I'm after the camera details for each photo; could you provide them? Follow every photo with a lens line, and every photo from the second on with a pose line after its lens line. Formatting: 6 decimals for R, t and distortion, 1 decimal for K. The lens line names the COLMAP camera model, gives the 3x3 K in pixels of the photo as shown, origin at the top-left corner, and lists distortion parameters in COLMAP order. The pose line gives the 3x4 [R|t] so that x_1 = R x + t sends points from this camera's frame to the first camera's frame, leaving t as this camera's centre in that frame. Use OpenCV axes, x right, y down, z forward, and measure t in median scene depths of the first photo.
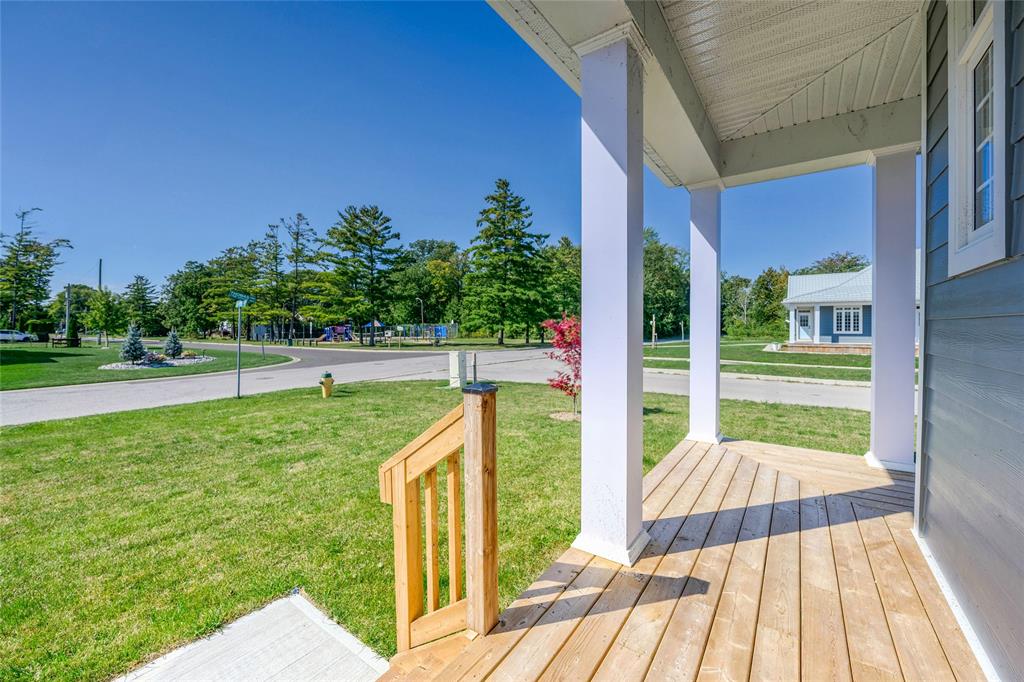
lens RADIAL K [[421.6, 0, 514.9], [0, 421.6, 322.4], [0, 0, 1]] dist [-0.001947, -0.000041]
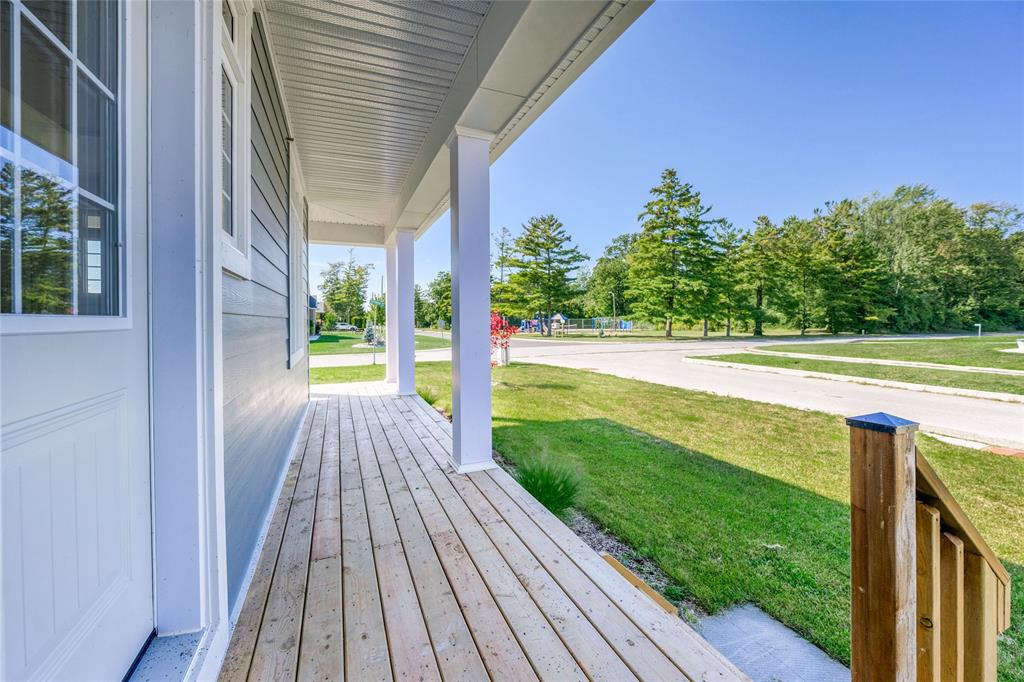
lens RADIAL K [[421.6, 0, 514.9], [0, 421.6, 322.4], [0, 0, 1]] dist [-0.001947, -0.000041]
pose [[0.852887, -0.002781, -0.522088, 0.178373], [0.012896, 0.999793, 0.015742, -0.001834], [0.521936, -0.020159, 0.852747, -0.031993]]
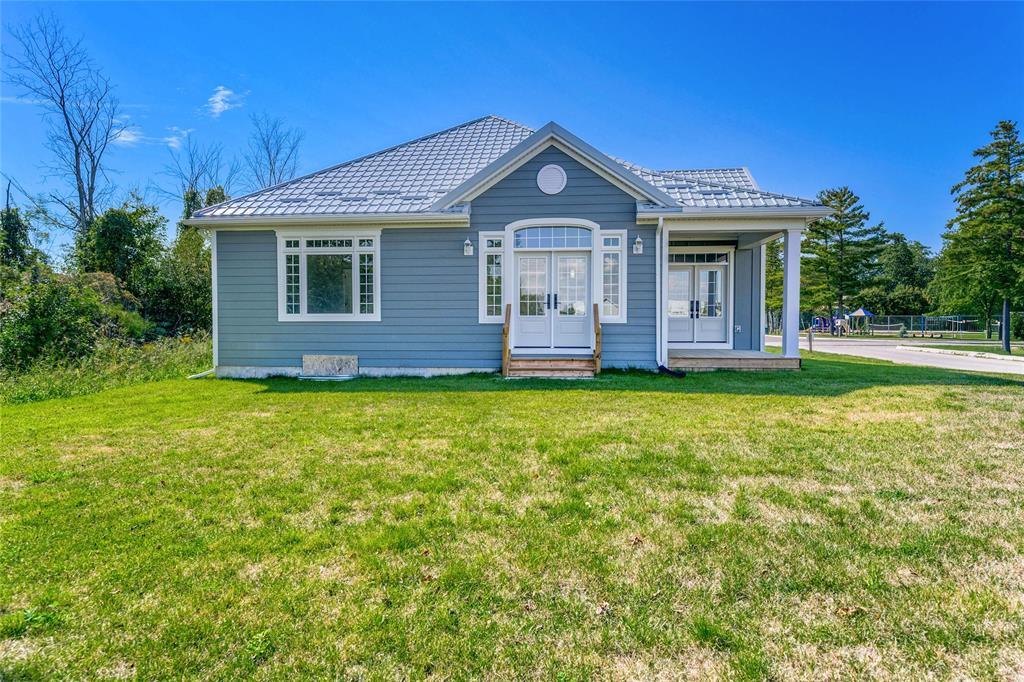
lens RADIAL K [[656.2, 0, 512.0], [0, 656.2, 341.0], [0, 0, 1]] dist [-0.045686, -0.000059]
pose [[0.507093, 0.026186, -0.861494, 0.535830], [0.012228, 0.999219, 0.037570, 0.003336], [0.861805, -0.029585, 0.506376, -0.373829]]
